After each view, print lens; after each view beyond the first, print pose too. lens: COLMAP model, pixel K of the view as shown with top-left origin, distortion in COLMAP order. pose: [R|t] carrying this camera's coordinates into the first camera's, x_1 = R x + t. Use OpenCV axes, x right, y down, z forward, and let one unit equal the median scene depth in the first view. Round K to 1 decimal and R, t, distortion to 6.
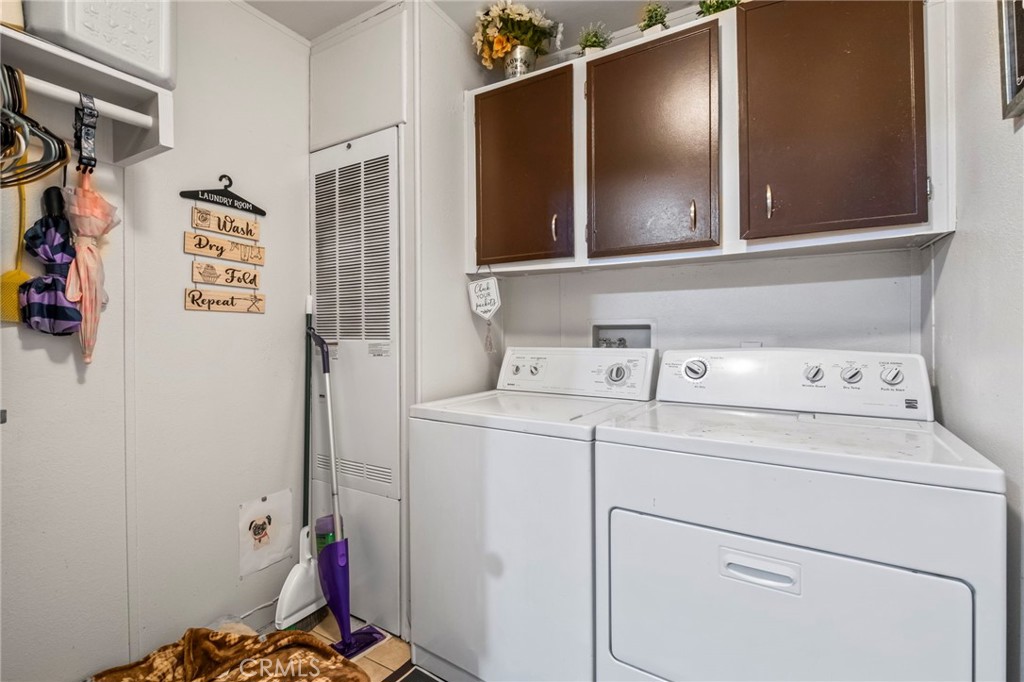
lens RADIAL K [[457.9, 0, 512.0], [0, 457.9, 341.0], [0, 0, 1]] dist [-0.002405, -0.004848]
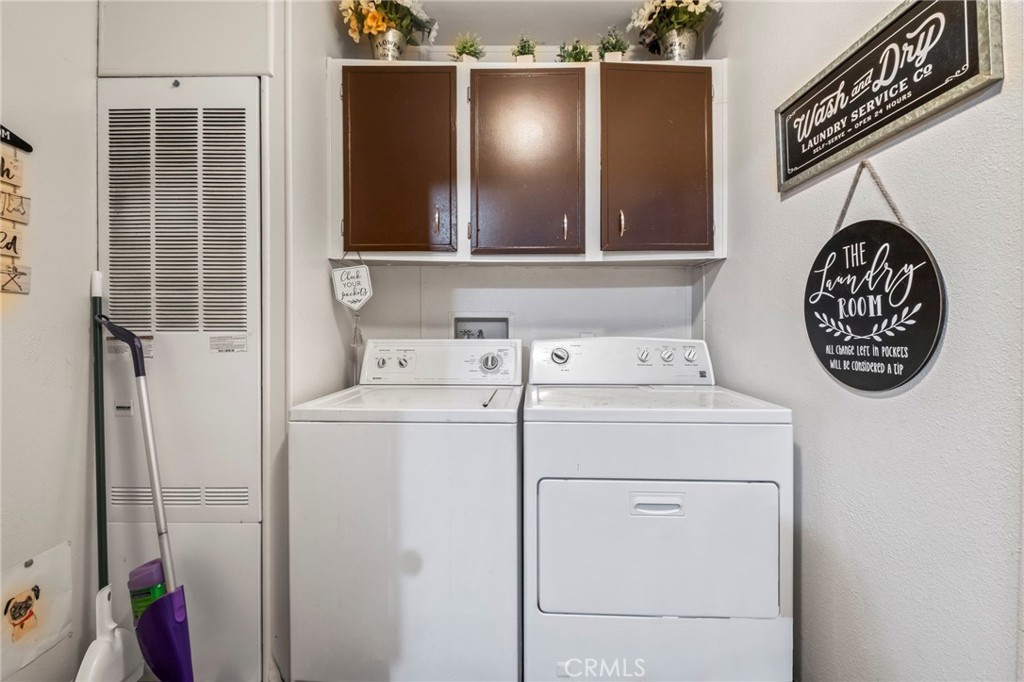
lens RADIAL K [[446.2, 0, 509.5], [0, 446.2, 335.7], [0, 0, 1]] dist [-0.008658, -0.001656]
pose [[0.858849, -0.006845, 0.512183, -0.259266], [0.005681, 0.999976, 0.003838, 0.003947], [-0.512197, -0.000386, 0.858868, 0.061966]]
